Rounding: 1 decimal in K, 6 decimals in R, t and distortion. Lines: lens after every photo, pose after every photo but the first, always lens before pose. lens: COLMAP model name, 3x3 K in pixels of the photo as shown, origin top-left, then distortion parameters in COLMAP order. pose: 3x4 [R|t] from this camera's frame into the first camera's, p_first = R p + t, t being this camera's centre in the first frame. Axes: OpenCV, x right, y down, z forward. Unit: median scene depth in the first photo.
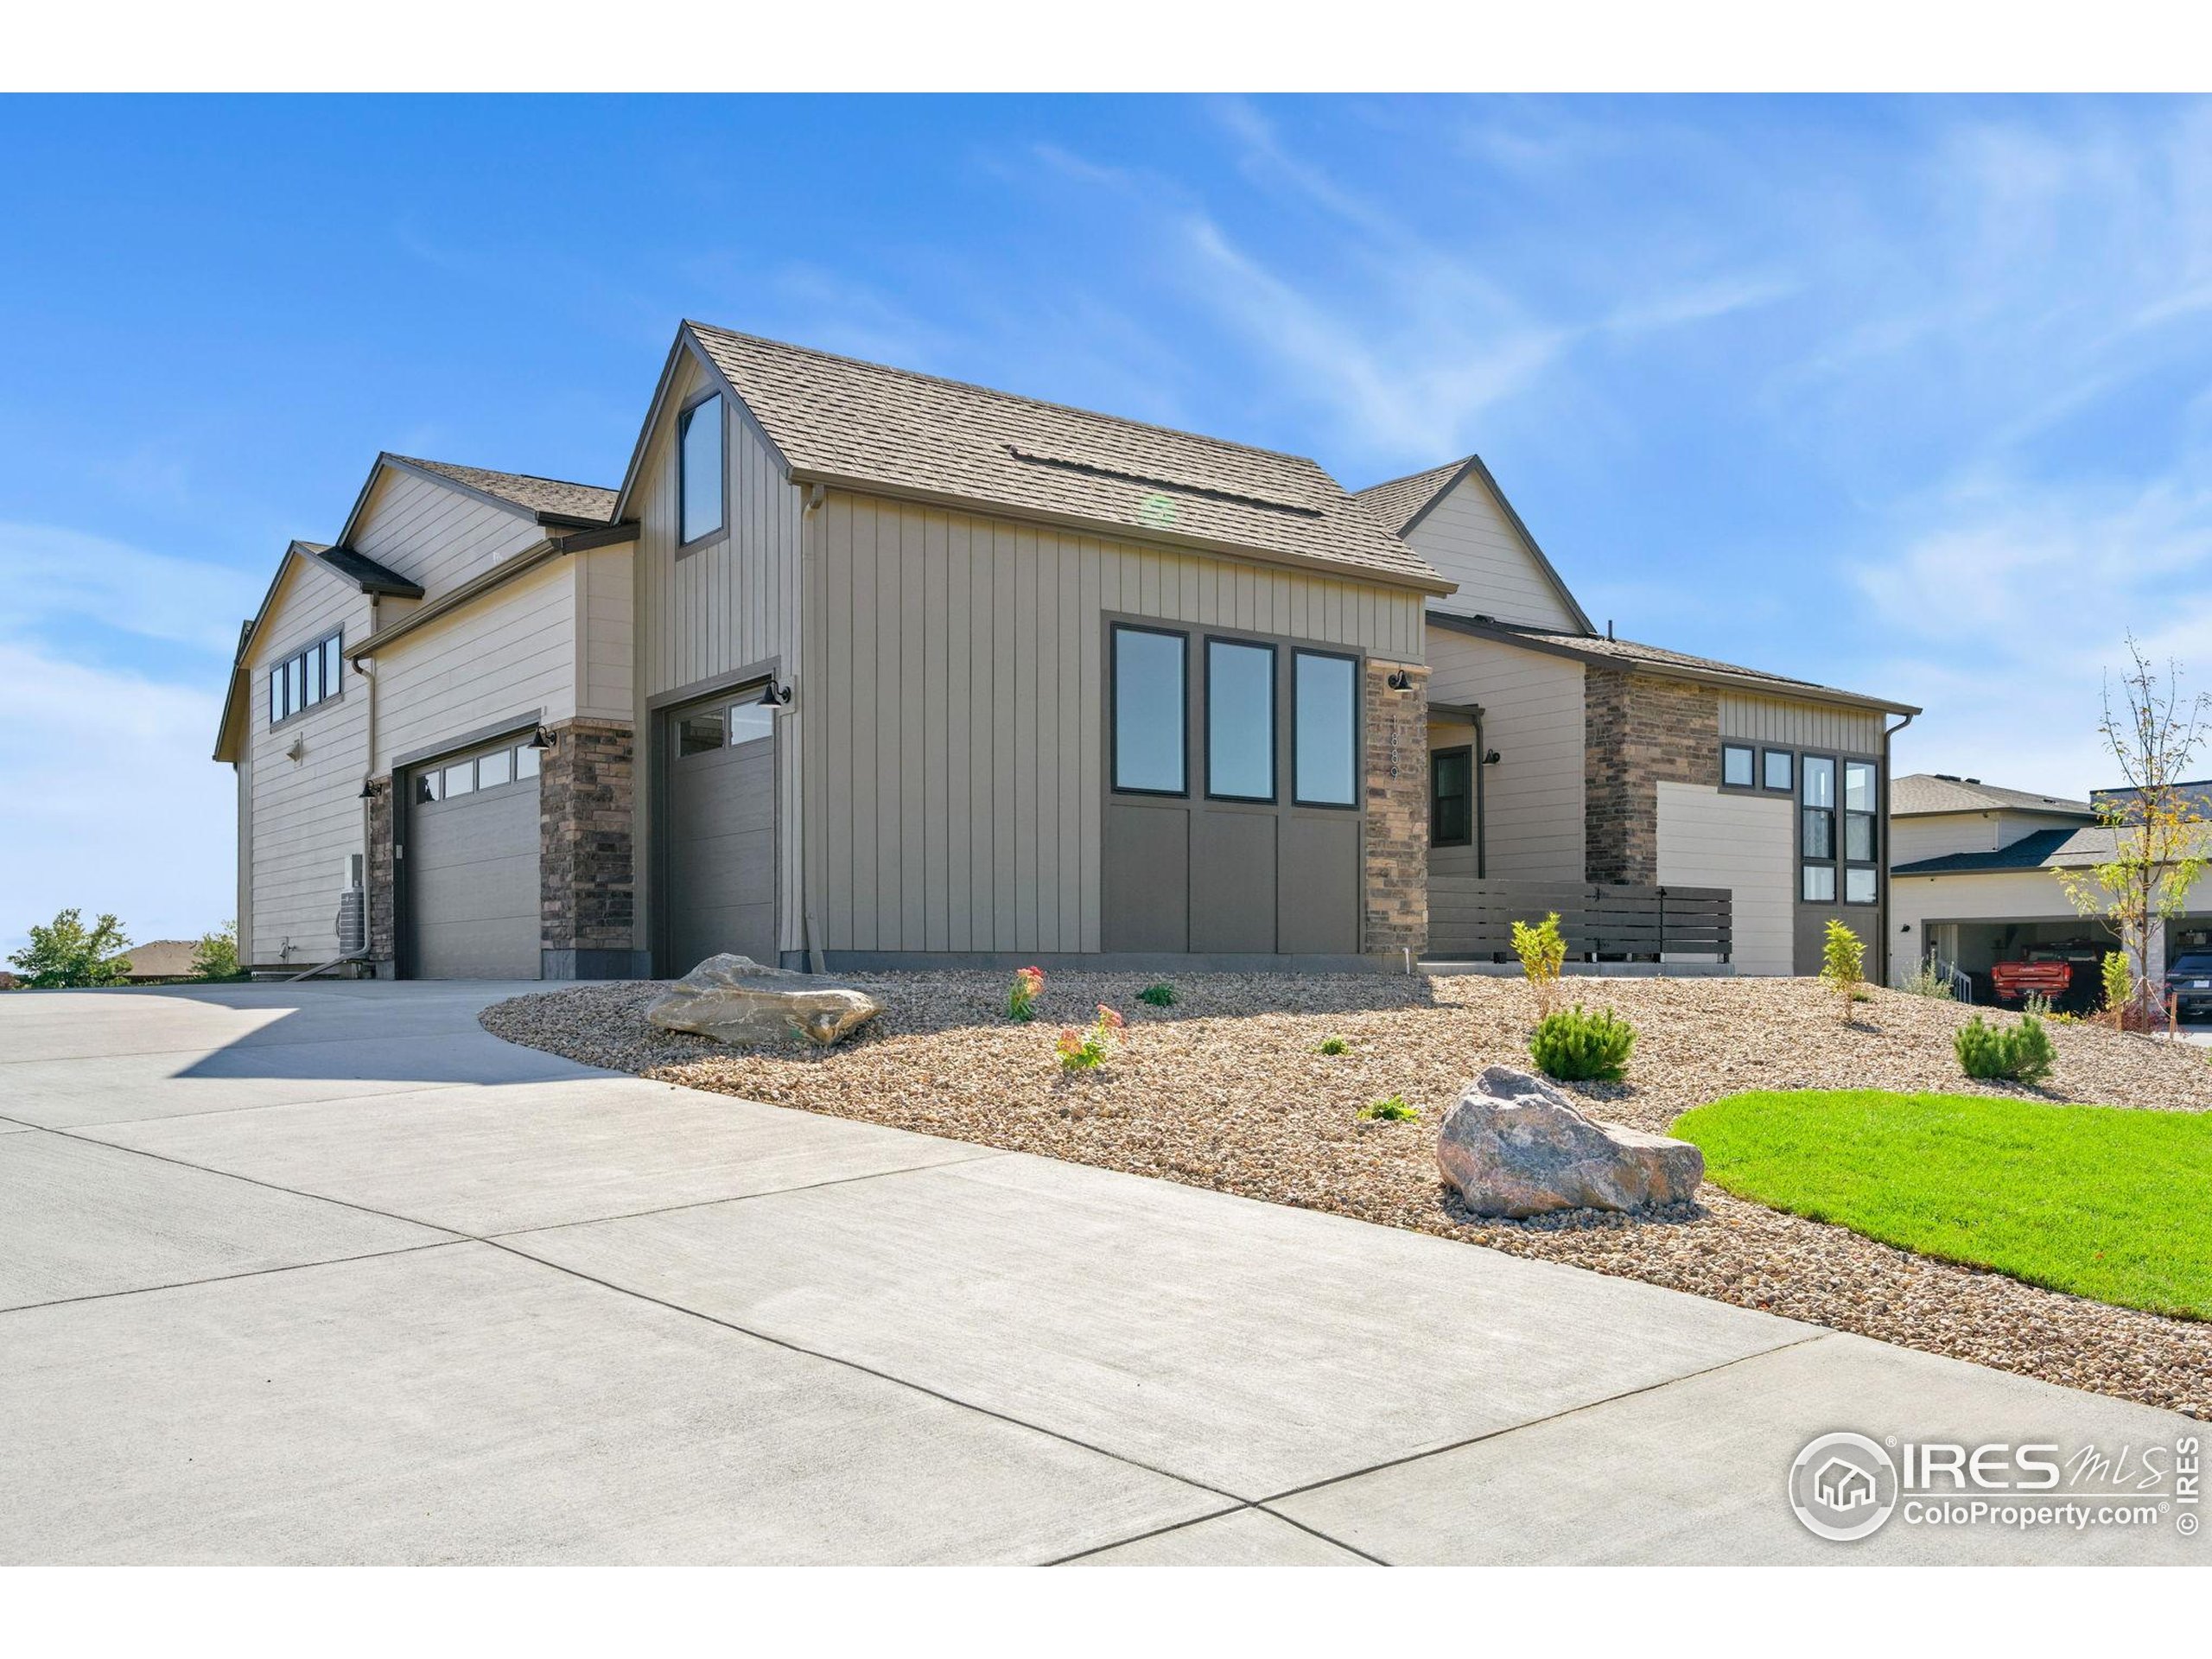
lens RADIAL K [[1863.9, 0, 1106.0], [0, 1863.9, 829.5], [0, 0, 1]] dist [-0.013655, -0.008216]
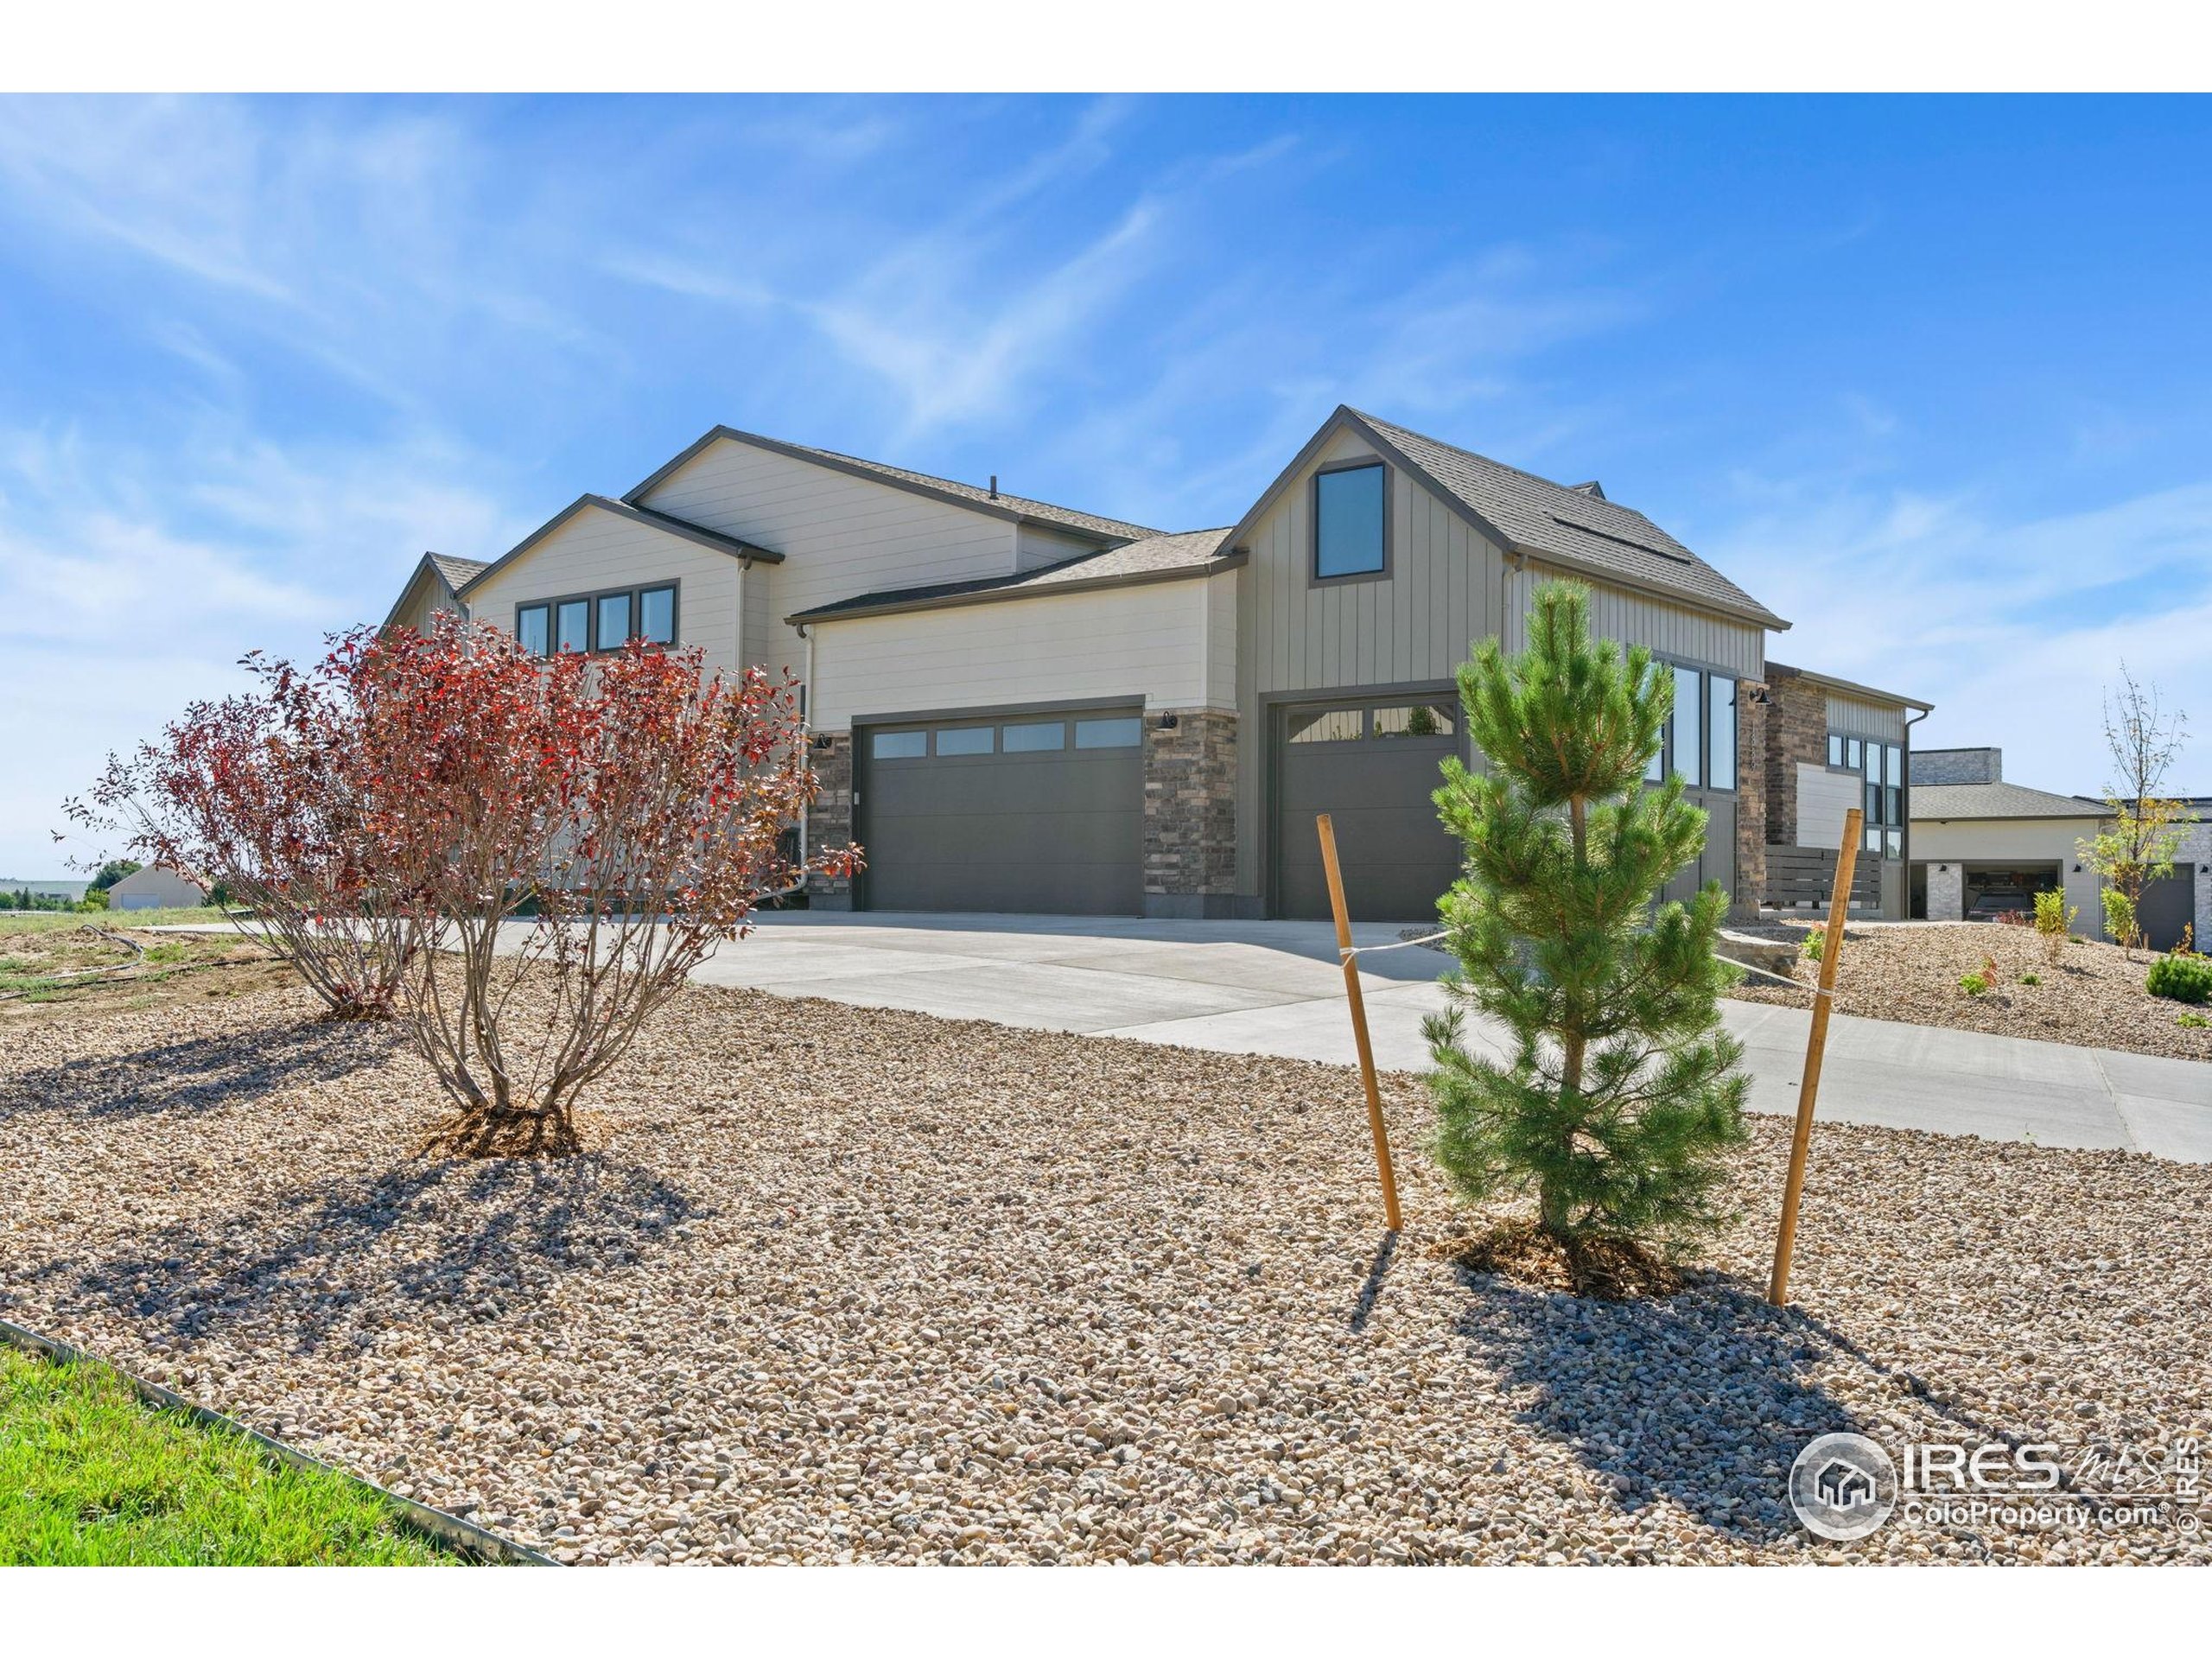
lens RADIAL K [[1863.9, 0, 1106.0], [0, 1863.9, 829.5], [0, 0, 1]] dist [-0.013655, -0.008216]
pose [[0.978449, 0.021822, 0.205334, -0.402609], [-0.031773, 0.998468, 0.045292, -0.022057], [-0.204031, -0.050840, 0.977643, -0.135468]]
